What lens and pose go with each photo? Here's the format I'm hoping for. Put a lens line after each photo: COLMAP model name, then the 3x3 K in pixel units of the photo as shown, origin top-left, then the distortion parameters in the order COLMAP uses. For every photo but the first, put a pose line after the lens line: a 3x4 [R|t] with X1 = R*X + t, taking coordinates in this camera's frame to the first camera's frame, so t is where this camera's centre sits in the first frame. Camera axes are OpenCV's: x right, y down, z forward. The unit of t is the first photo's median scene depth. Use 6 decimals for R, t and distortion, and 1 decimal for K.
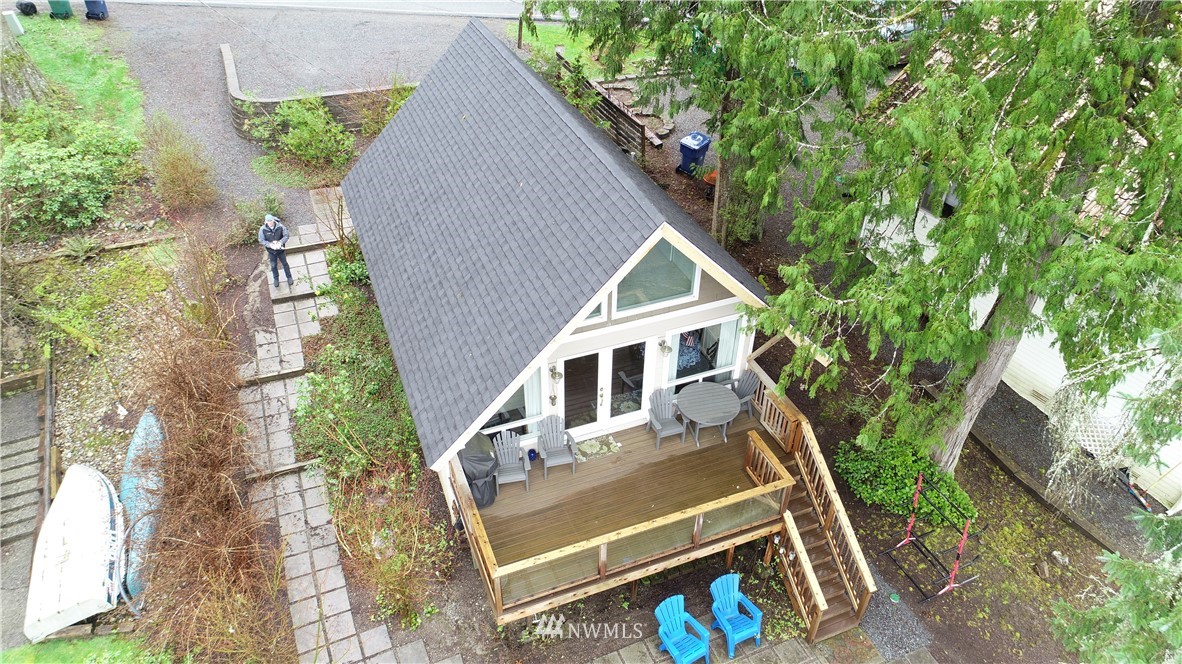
lens RADIAL K [[791.3, 0, 591.0], [0, 791.3, 332.0], [0, 0, 1]] dist [0.002103, 0.000130]
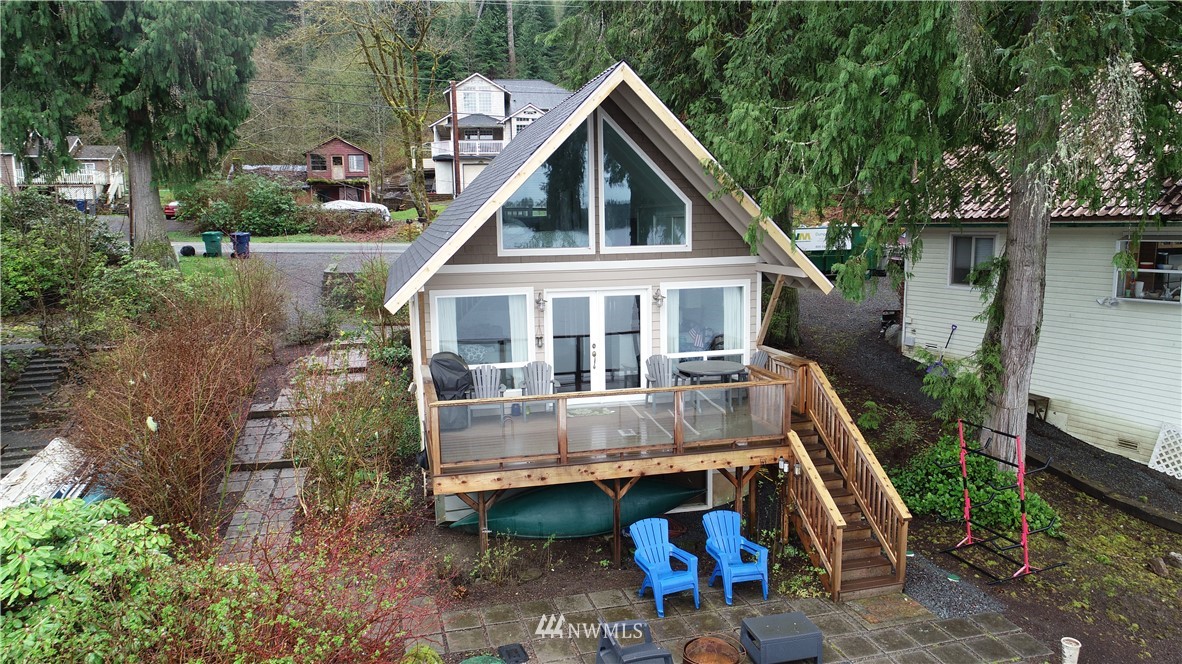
lens RADIAL K [[791.3, 0, 591.0], [0, 791.3, 332.0], [0, 0, 1]] dist [0.002103, 0.000130]
pose [[0.990587, -0.011336, -0.136412, 0.138546], [-0.056150, 0.875208, -0.480476, 0.510523], [0.124836, 0.483613, 0.866334, 0.165215]]
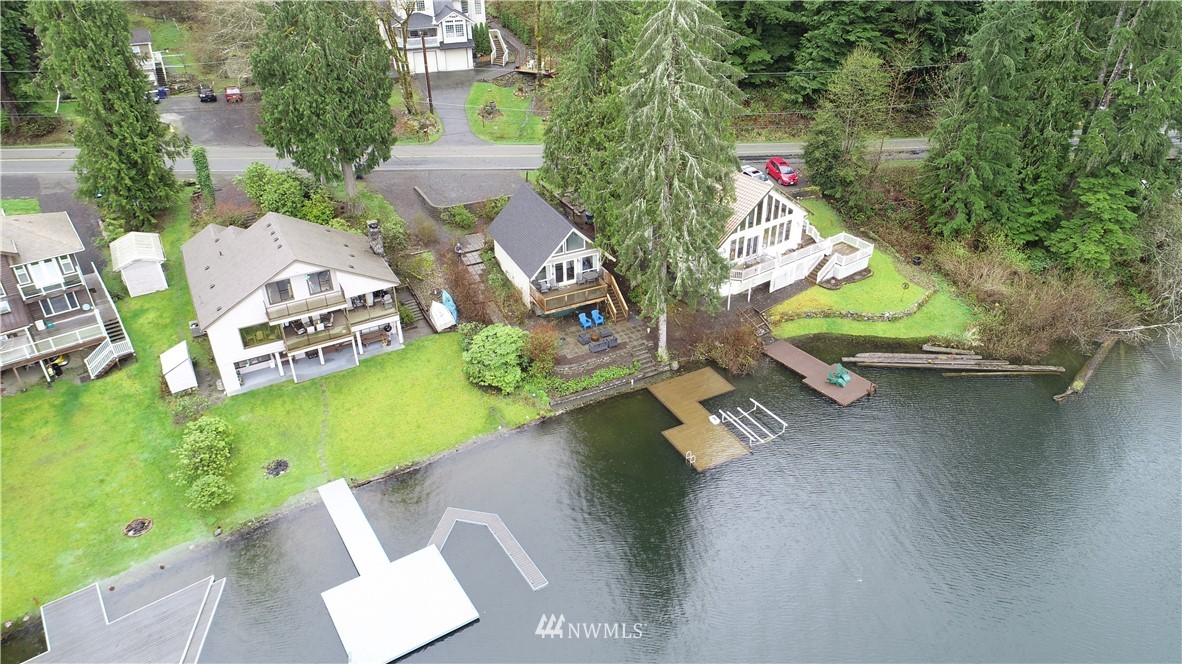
lens RADIAL K [[791.3, 0, 591.0], [0, 791.3, 332.0], [0, 0, 1]] dist [0.002103, 0.000130]
pose [[0.997220, -0.056832, 0.048198, -0.064066], [0.061077, 0.993909, -0.091734, 0.769855], [-0.042691, 0.094423, 0.994616, -3.097300]]
